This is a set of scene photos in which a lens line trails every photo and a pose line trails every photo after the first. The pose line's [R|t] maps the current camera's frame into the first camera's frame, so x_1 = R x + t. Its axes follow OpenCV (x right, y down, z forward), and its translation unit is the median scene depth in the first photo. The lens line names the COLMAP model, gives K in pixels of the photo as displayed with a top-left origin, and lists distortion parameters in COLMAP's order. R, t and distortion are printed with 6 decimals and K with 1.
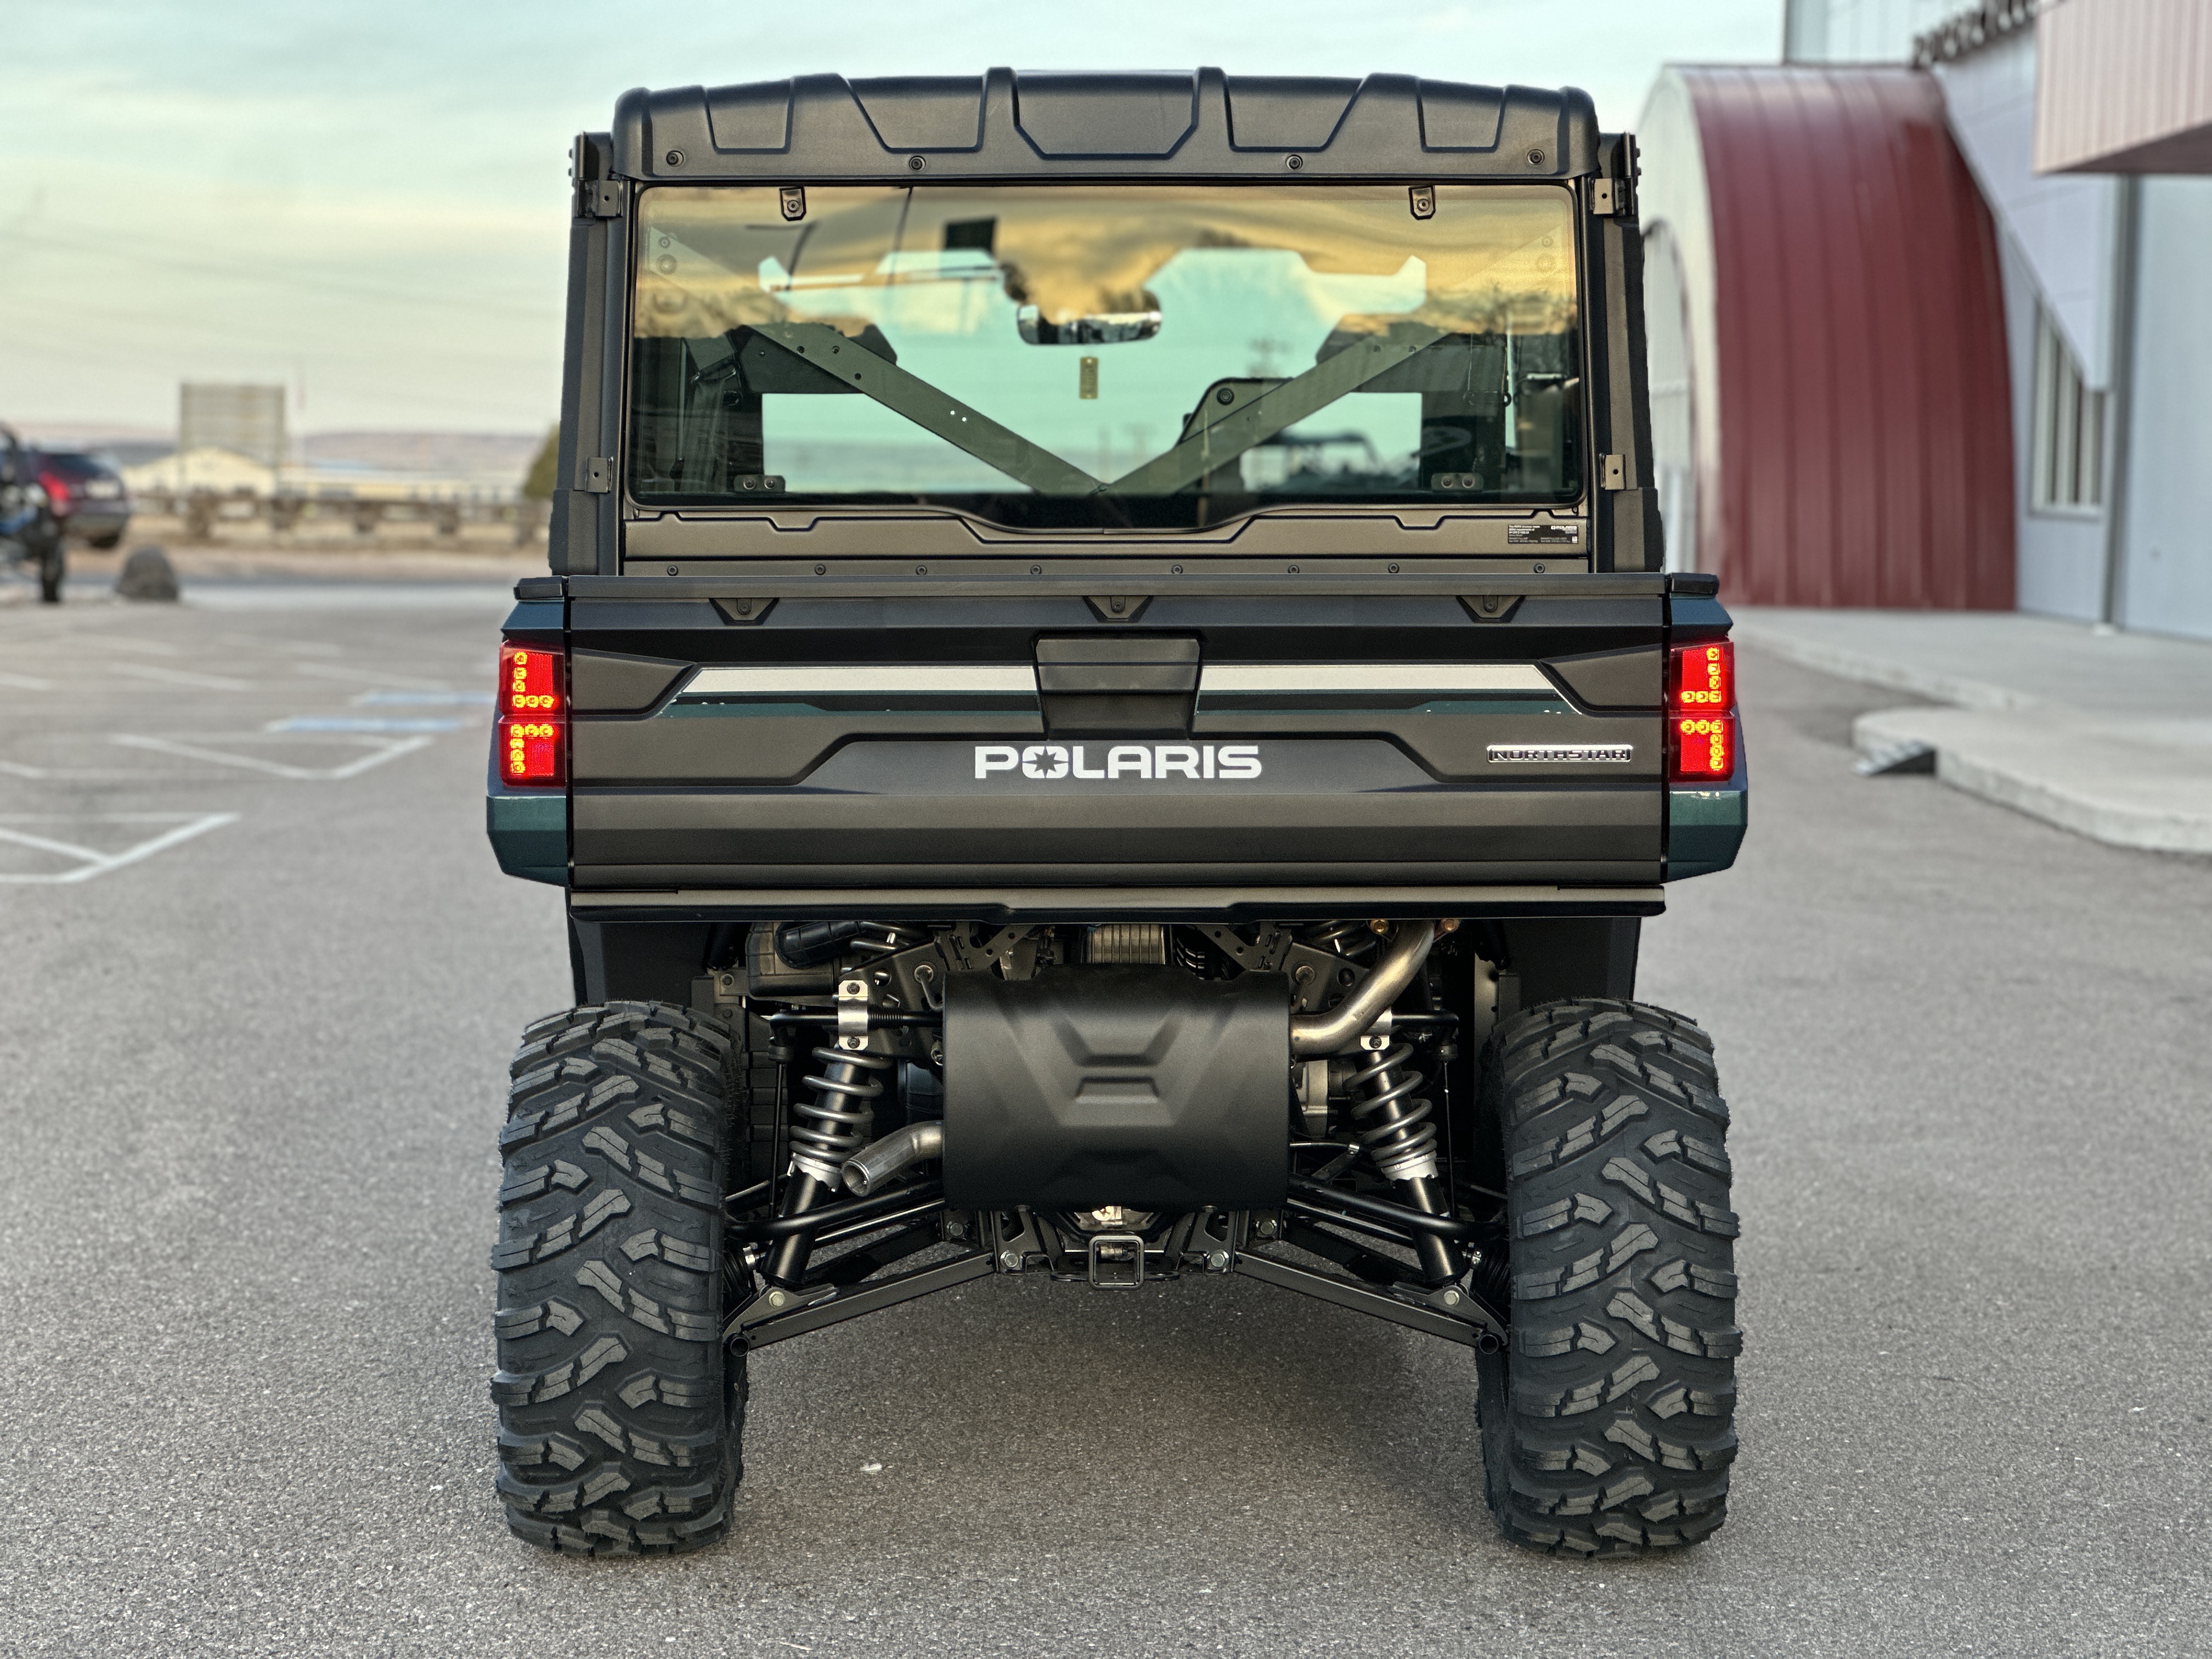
lens RADIAL K [[4825.4, 0, 1115.6], [0, 4825.4, 855.2], [0, 0, 1]] dist [-0.884880, 25.870118]
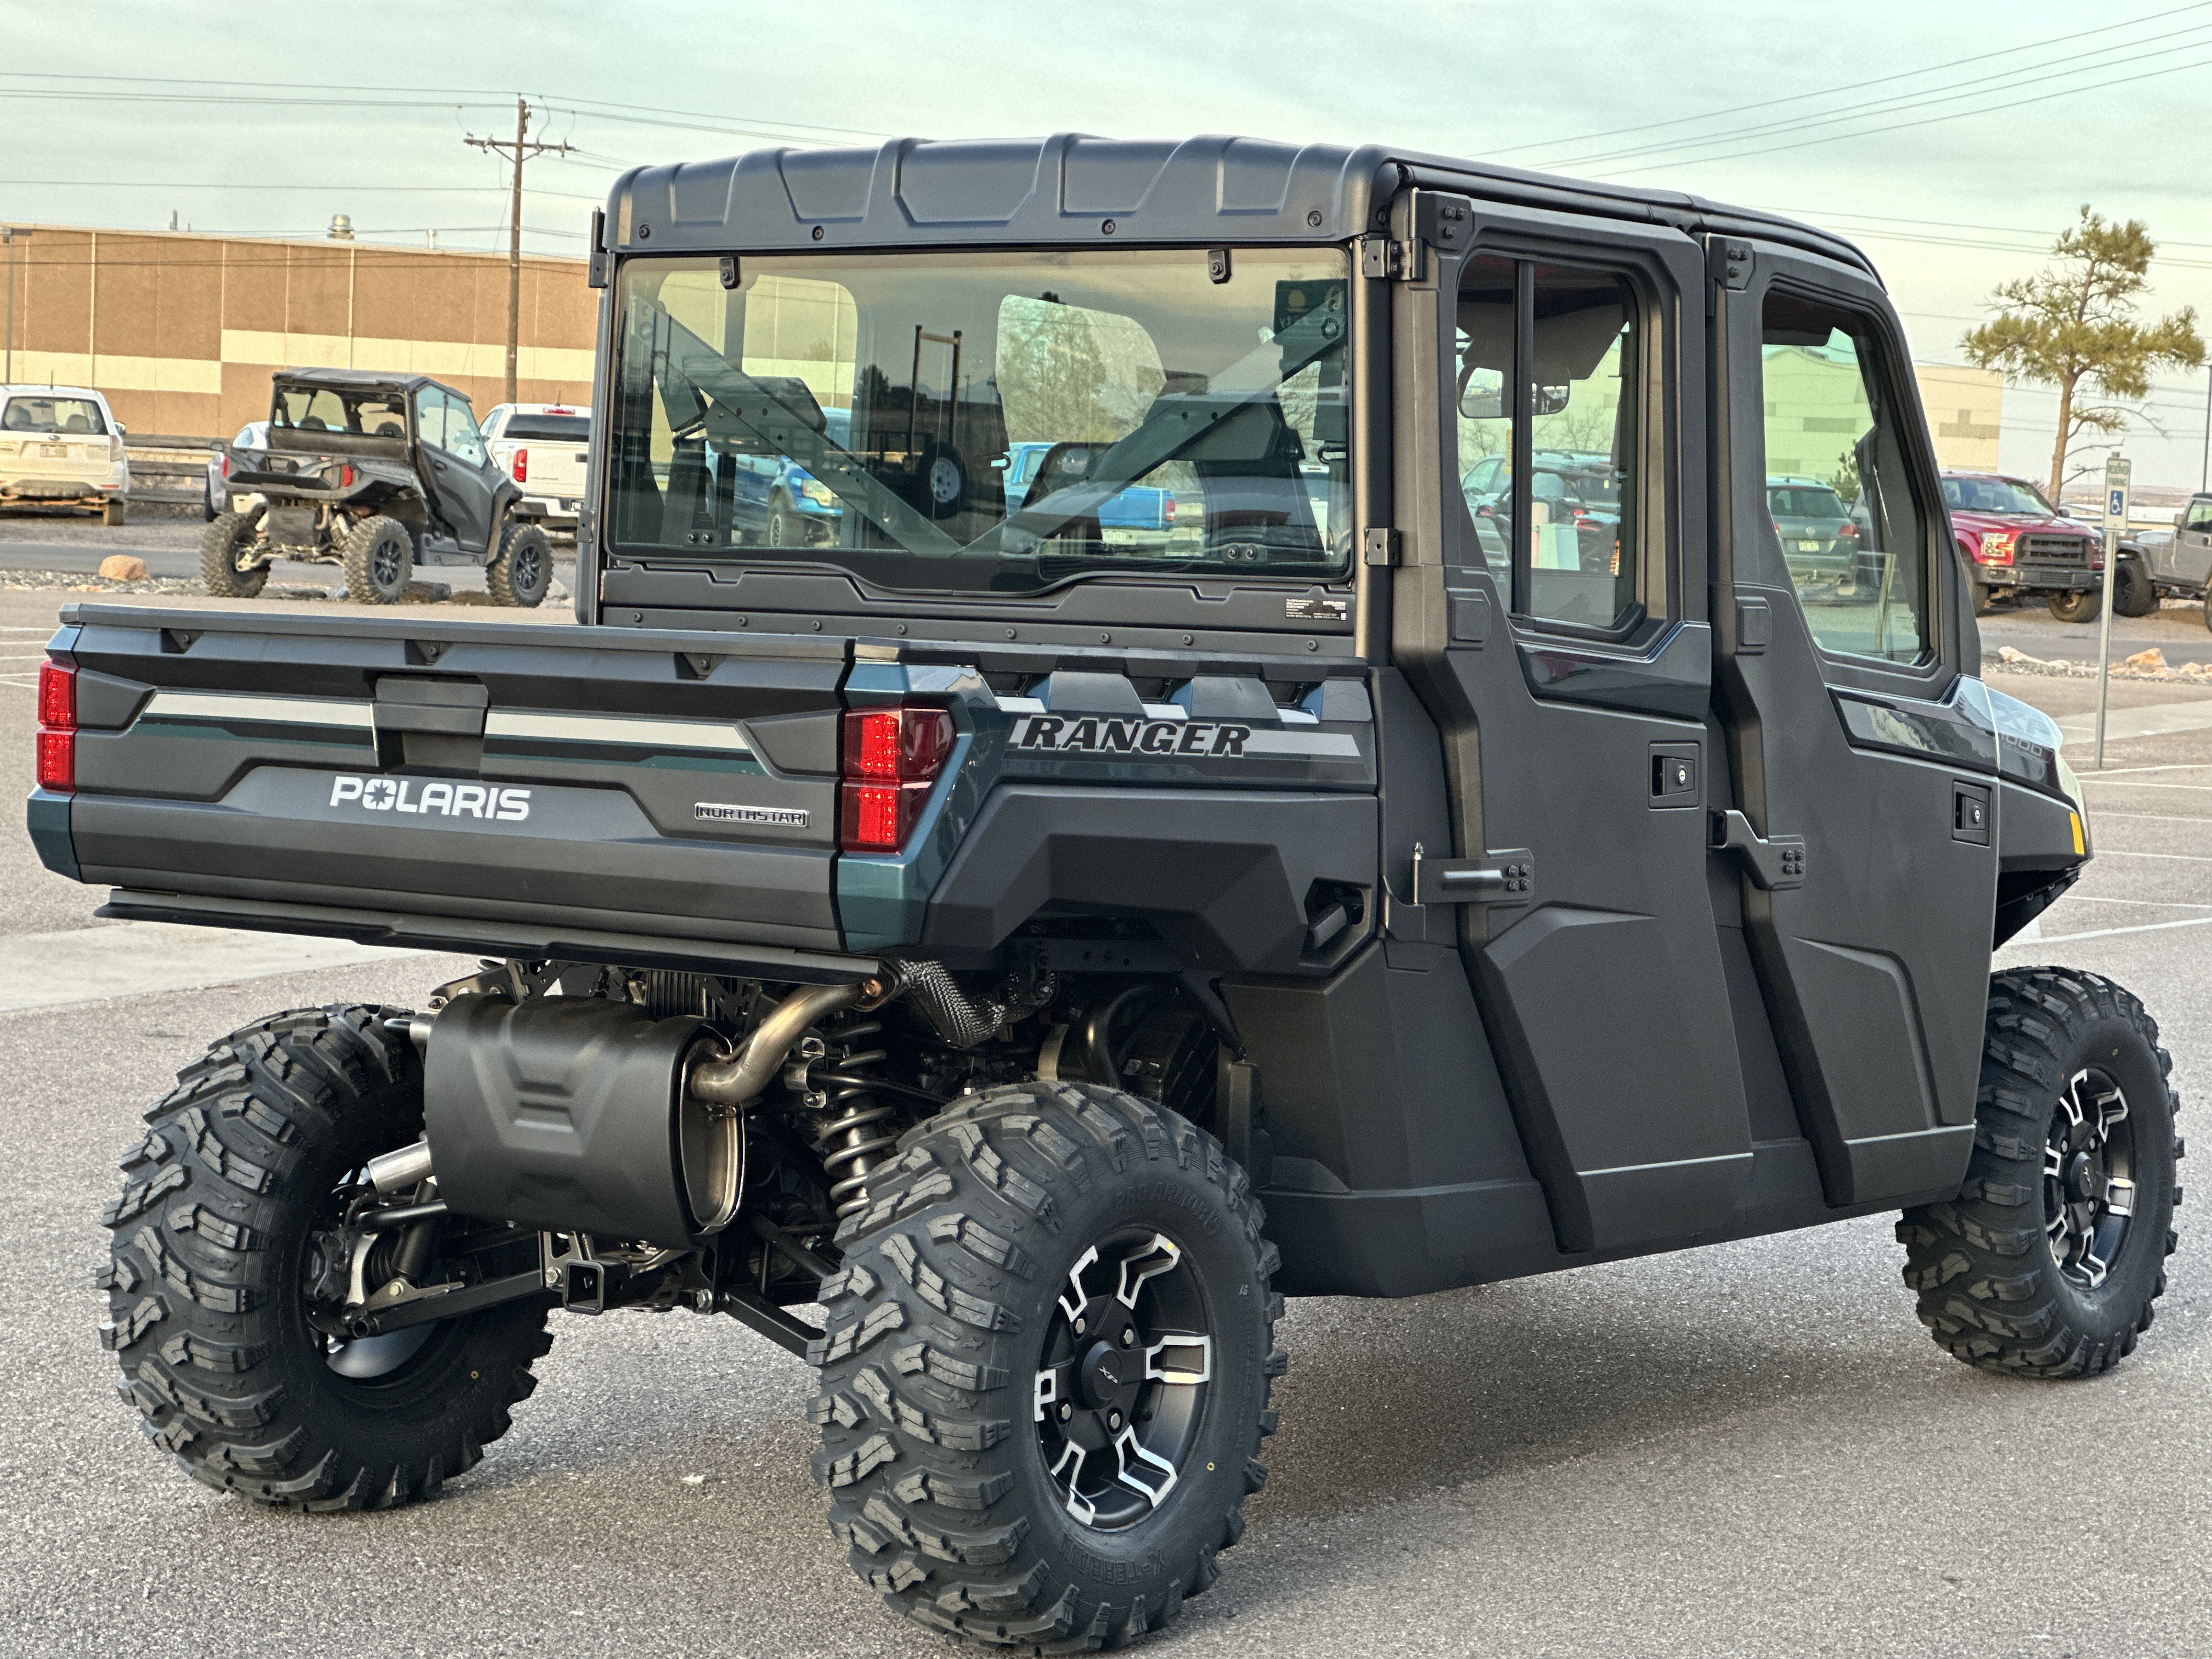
lens RADIAL K [[4949.5, 0, 1106.0], [0, 4949.5, 829.5], [0, 0, 1]] dist [-0.037442, 3.458295]
pose [[0.797702, 0.058822, -0.600177, 0.770940], [-0.074768, 0.997200, -0.001641, -0.021700], [0.598399, 0.046183, 0.799866, 0.218318]]
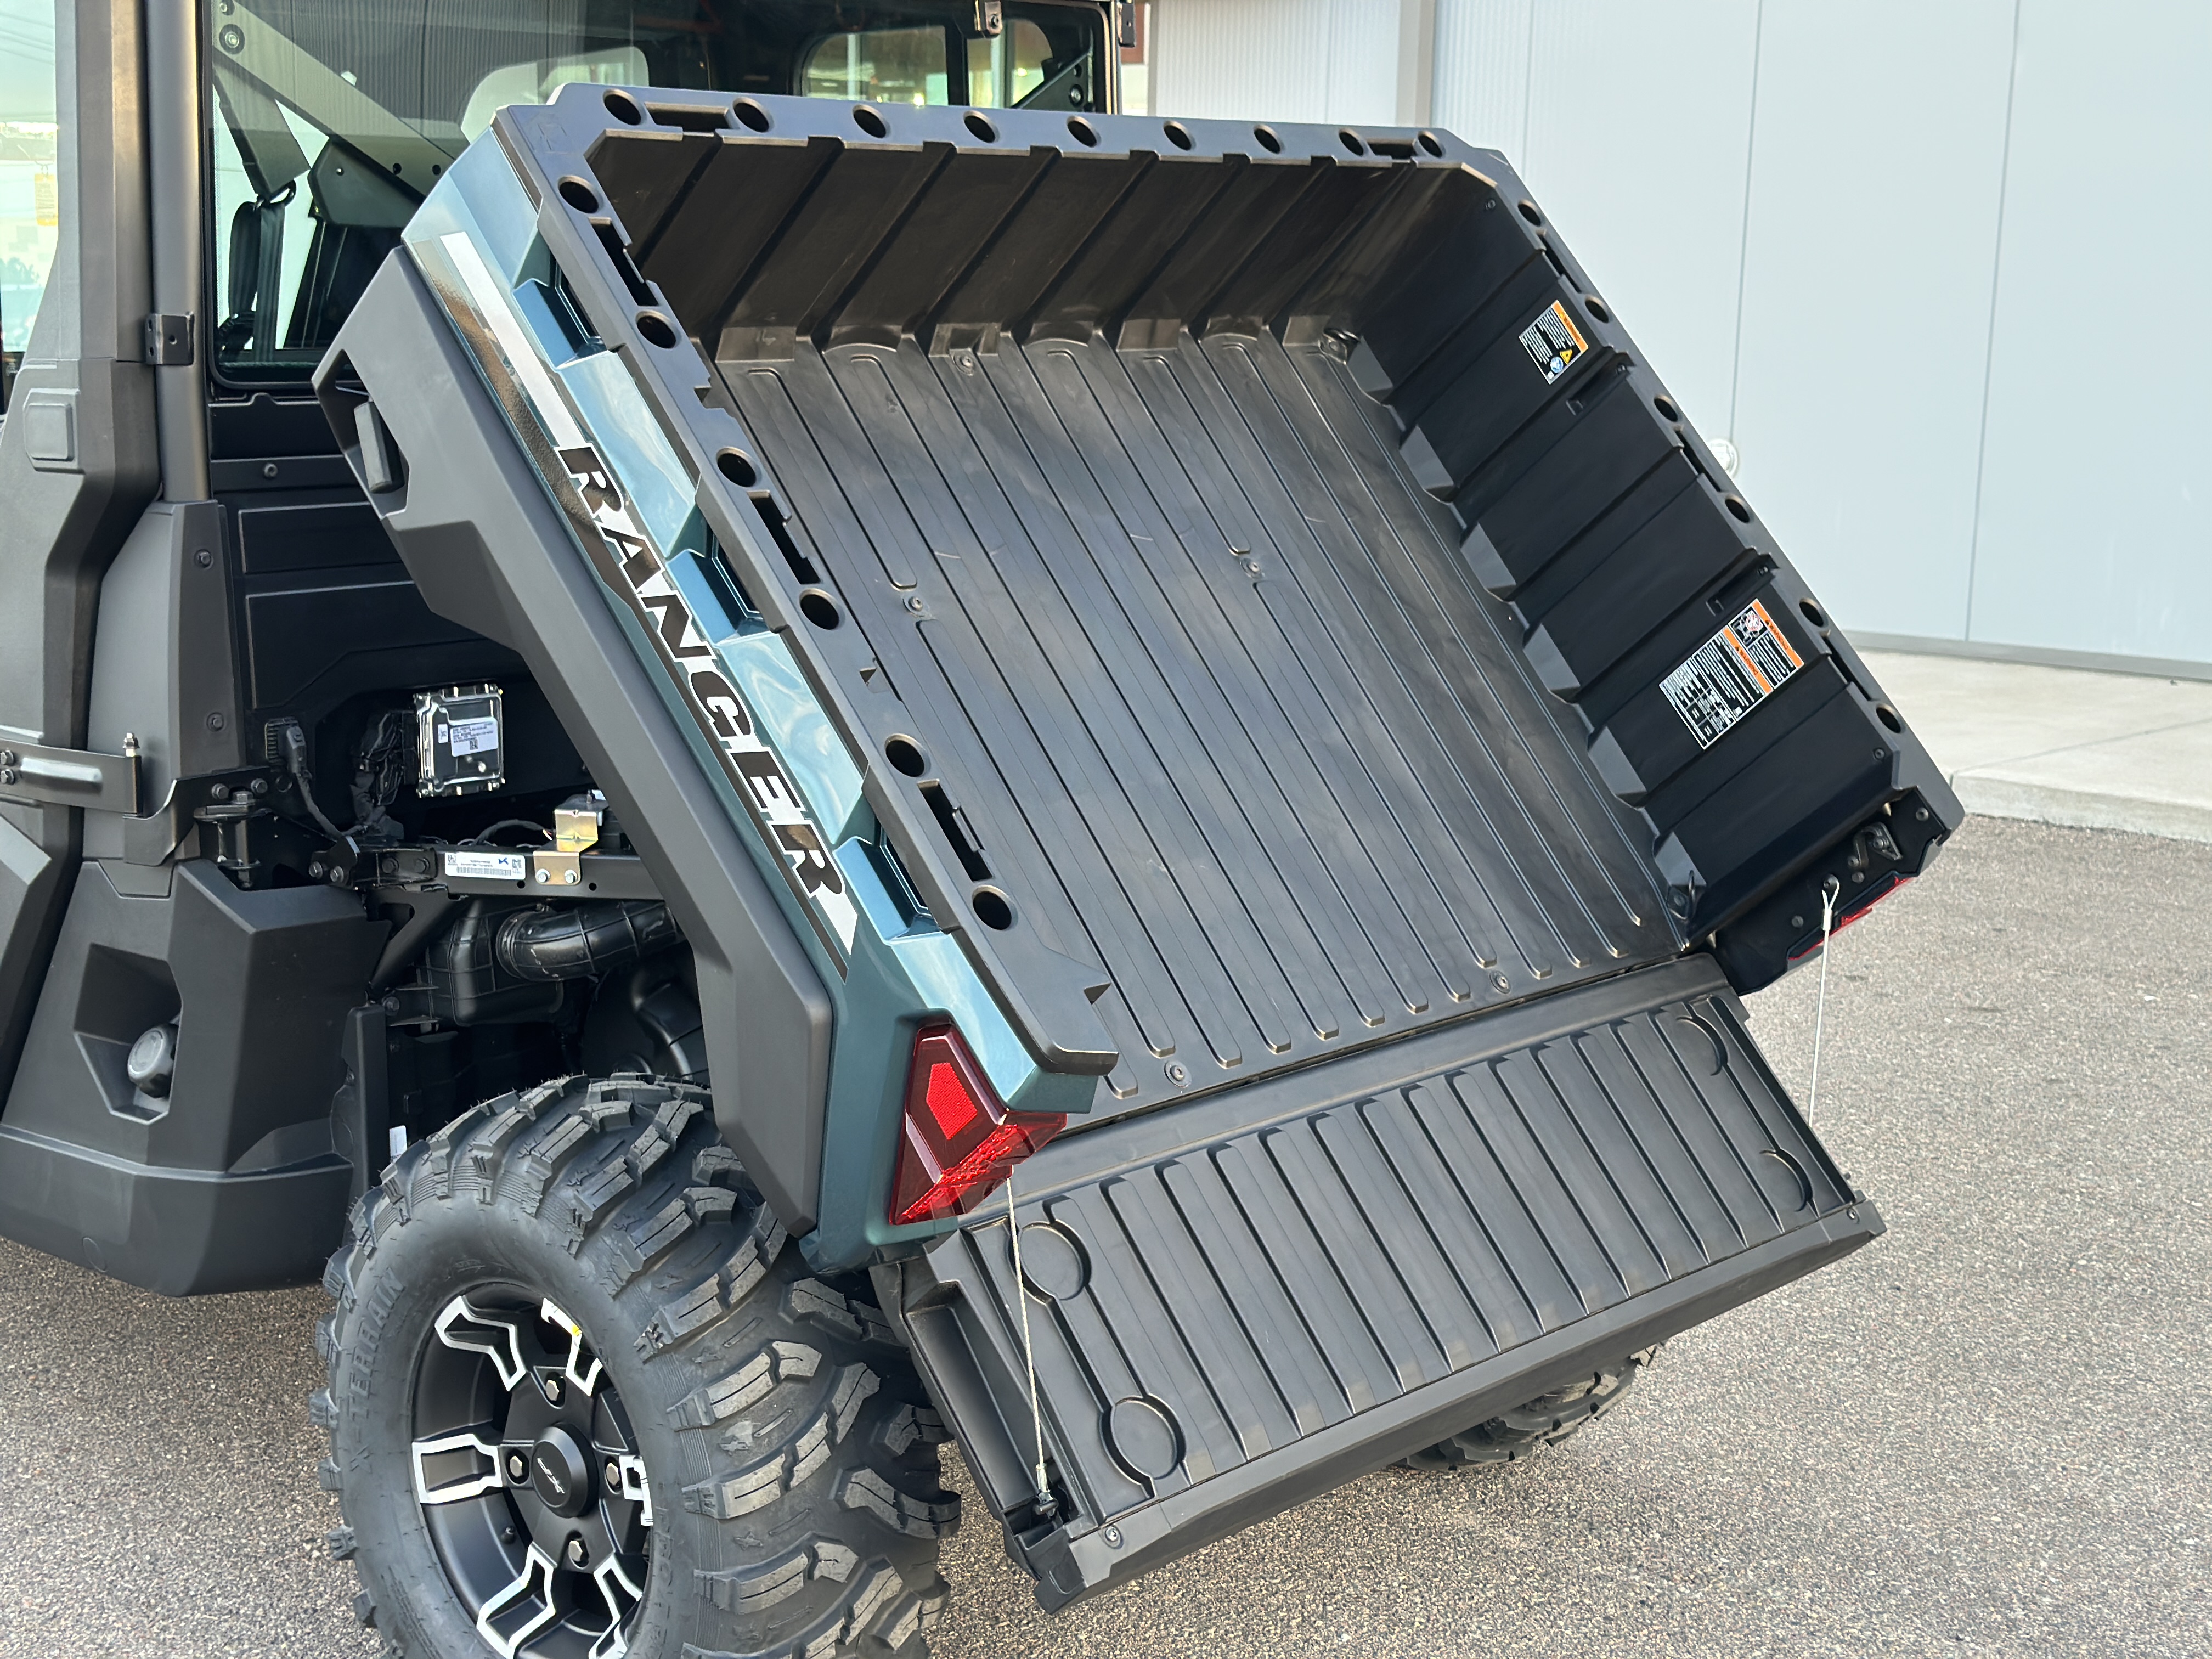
lens RADIAL K [[2942.7, 0, 1053.5], [0, 2942.7, 832.1], [0, 0, 1]] dist [0.091690, 0.012041]
pose [[0.697840, -0.132264, 0.703936, -0.398281], [0.053448, 0.989678, 0.132967, -0.068890], [-0.714257, -0.055166, 0.697706, 0.696438]]
